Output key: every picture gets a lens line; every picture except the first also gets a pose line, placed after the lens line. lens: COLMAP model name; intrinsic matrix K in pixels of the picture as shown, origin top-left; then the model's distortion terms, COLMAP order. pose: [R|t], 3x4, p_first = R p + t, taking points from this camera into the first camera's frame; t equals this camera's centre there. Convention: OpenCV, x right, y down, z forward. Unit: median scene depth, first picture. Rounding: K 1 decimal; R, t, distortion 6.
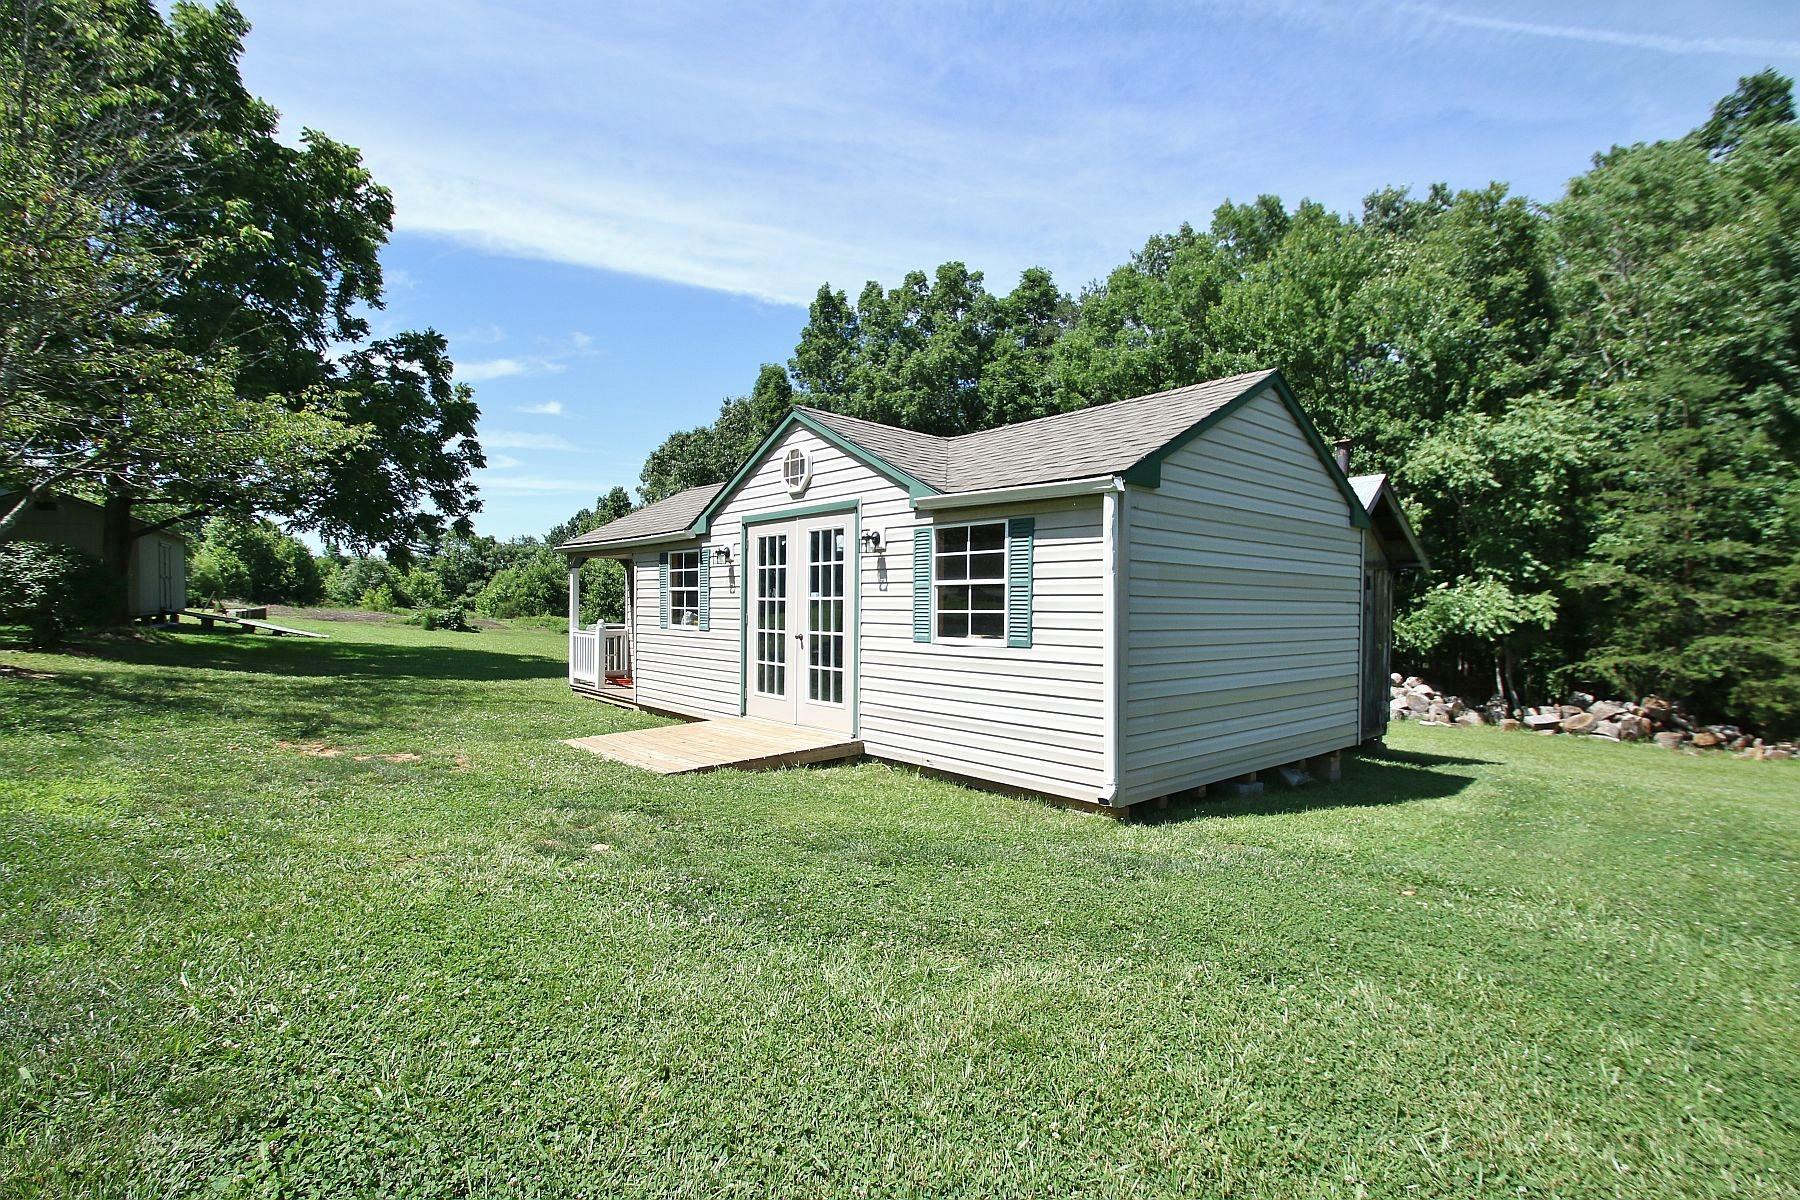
lens RADIAL K [[833.1, 0, 907.5], [0, 833.1, 591.7], [0, 0, 1]] dist [0.007452, -0.003868]
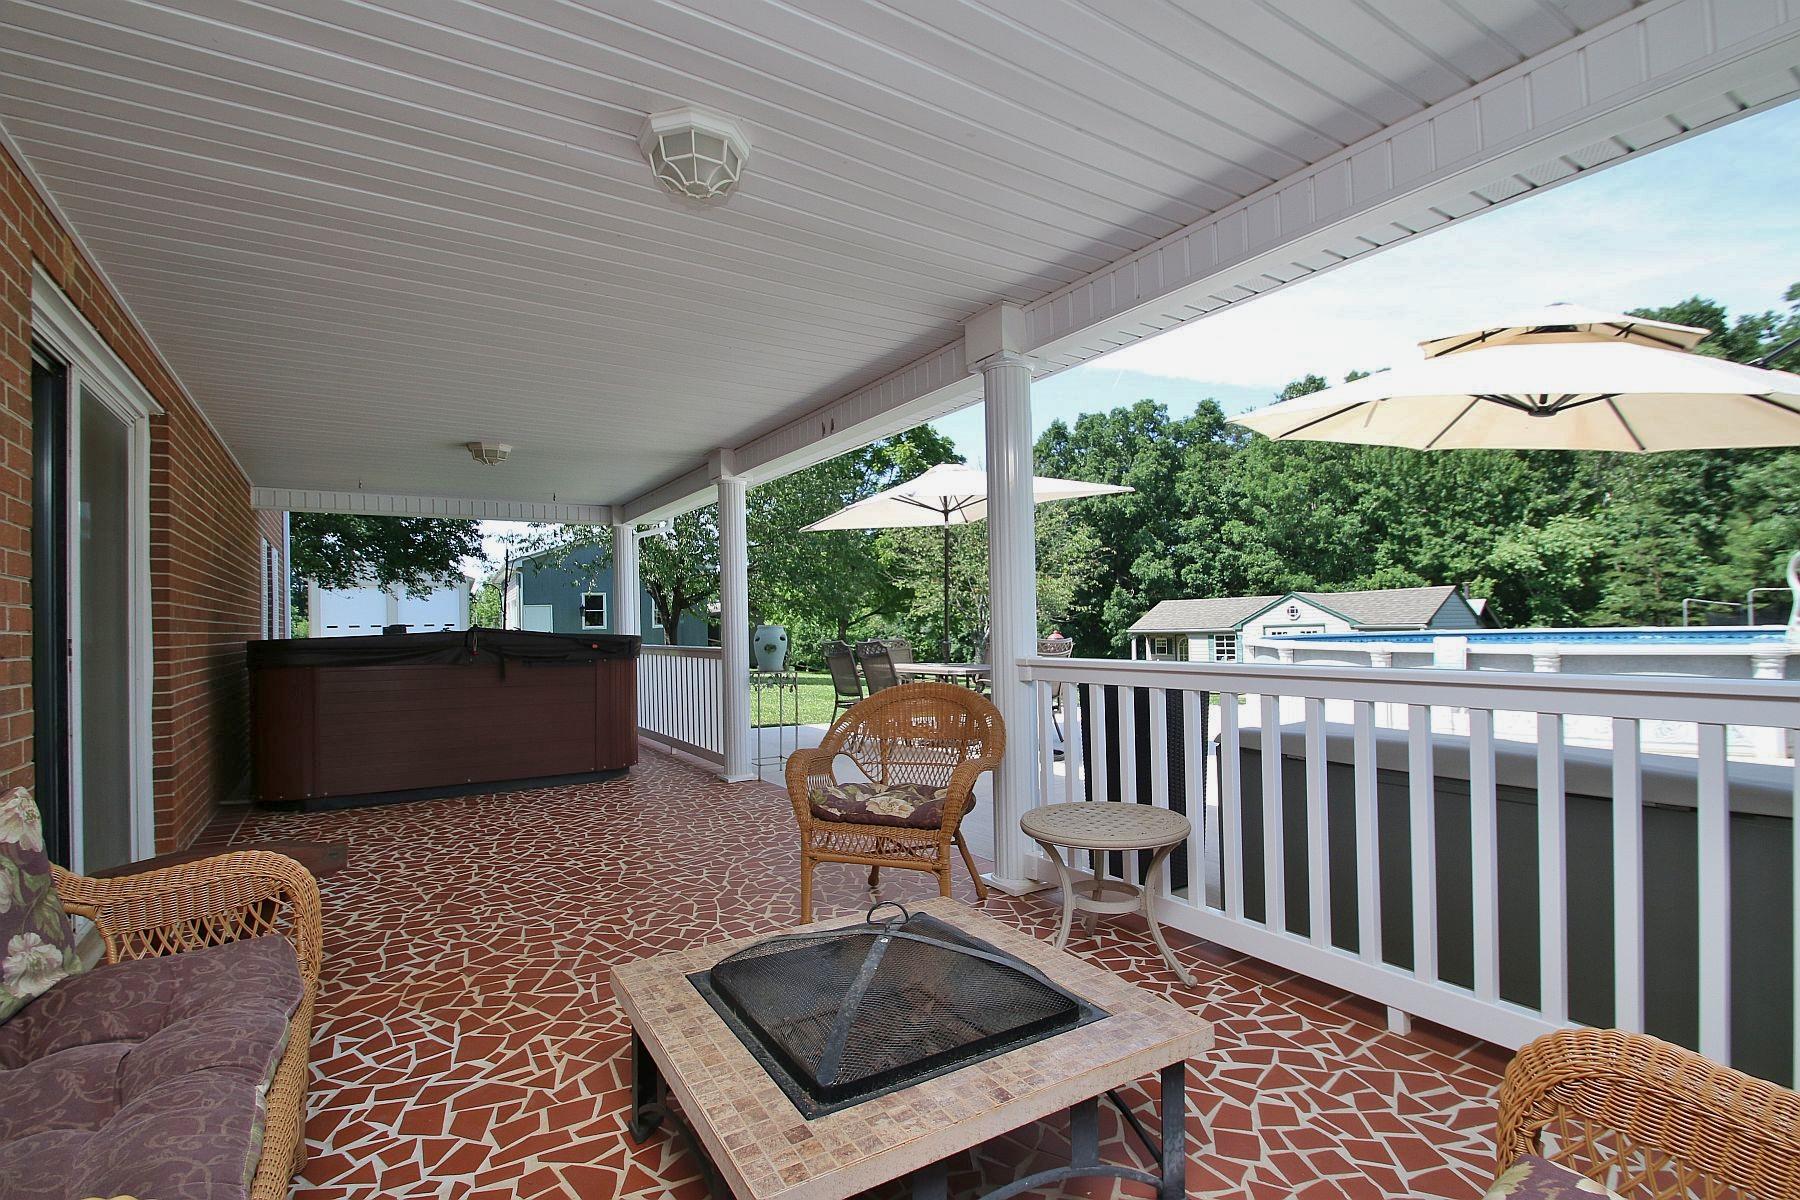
lens RADIAL K [[833.1, 0, 910.5], [0, 833.1, 610.7], [0, 0, 1]] dist [0.007452, -0.003868]
pose [[0.997221, -0.029744, -0.068299, -1.237507], [0.028781, 0.999473, -0.015044, -0.129272], [0.068711, 0.013037, 0.997551, -2.068195]]
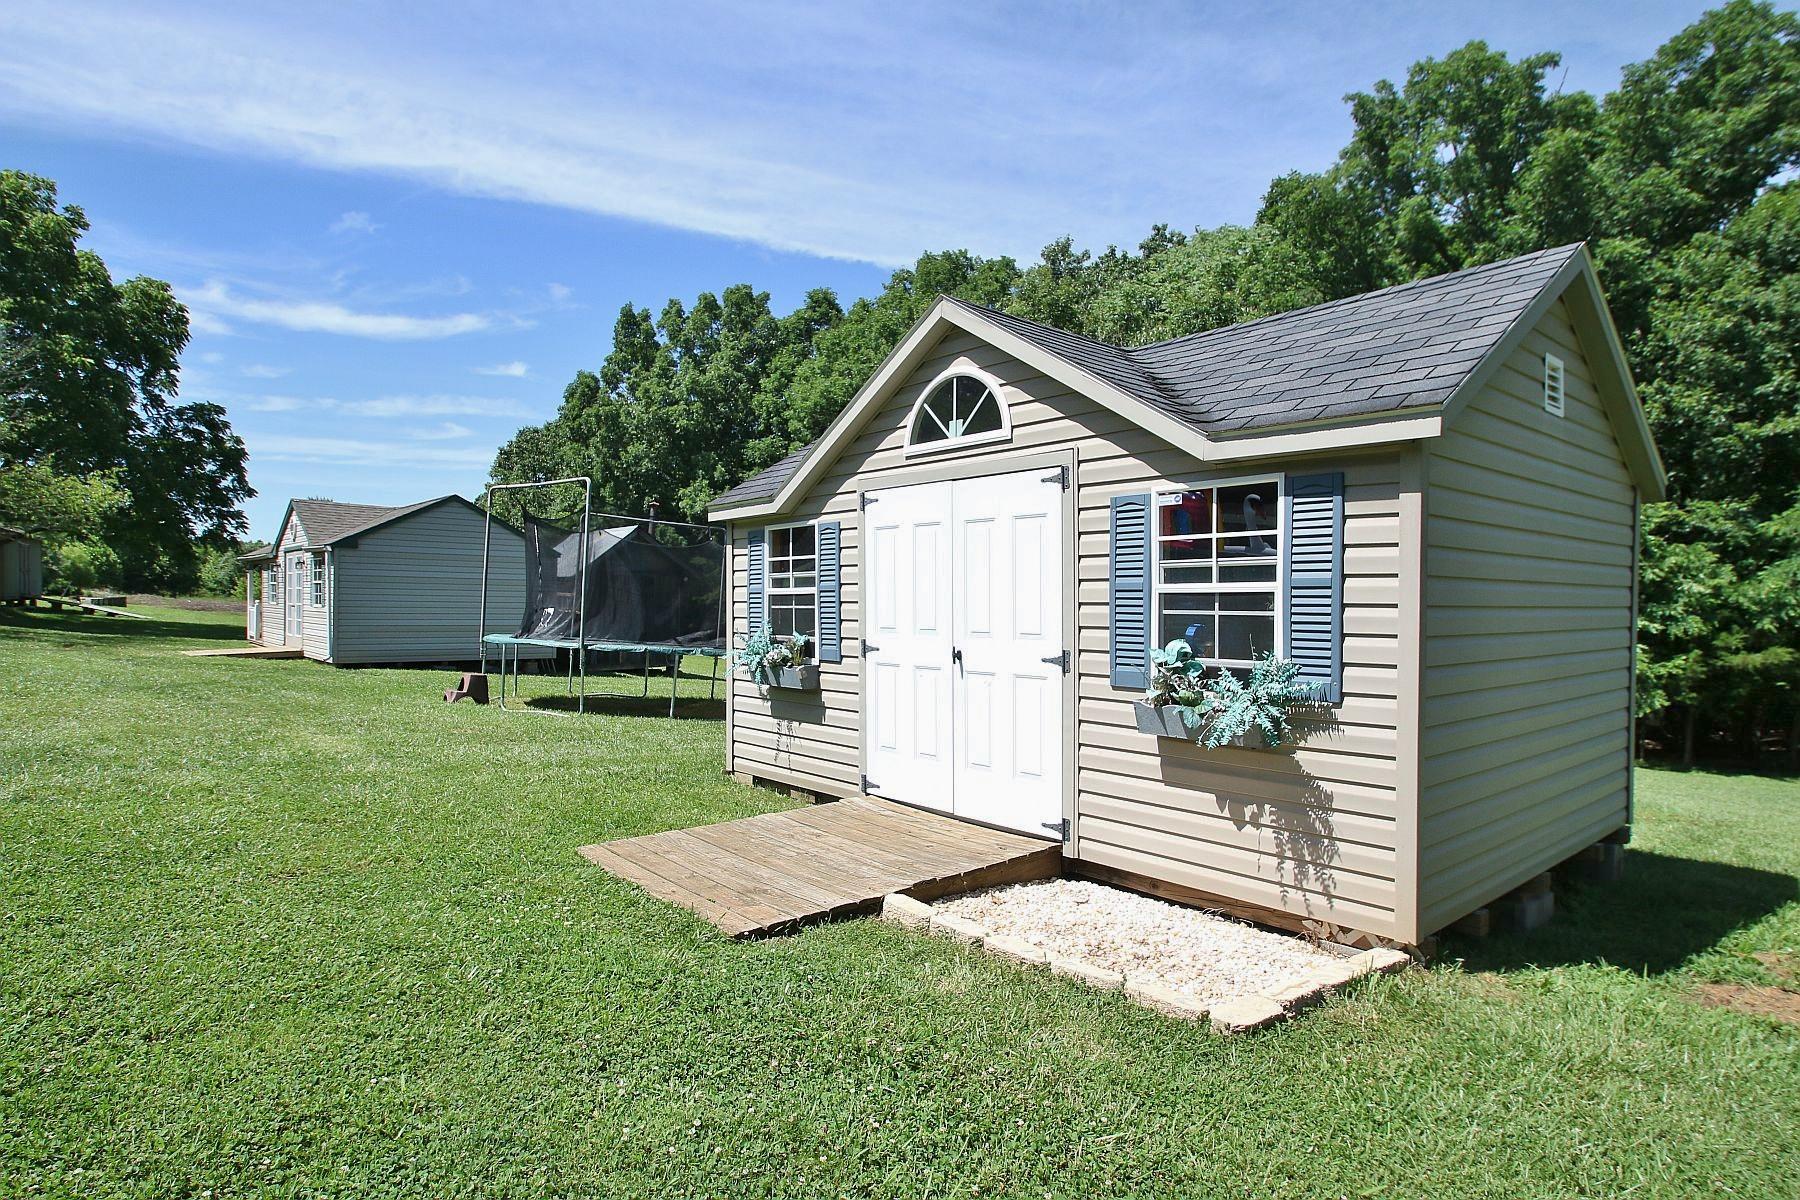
lens RADIAL K [[961.5, 0, 887.8], [0, 961.5, 596.7], [0, 0, 1]] dist [-0.004848, 0.000145]
pose [[0.999868, 0.006024, -0.015082, 1.293303], [-0.005856, 0.999920, 0.011167, -0.002566], [0.015148, -0.011078, 0.999824, -1.262026]]
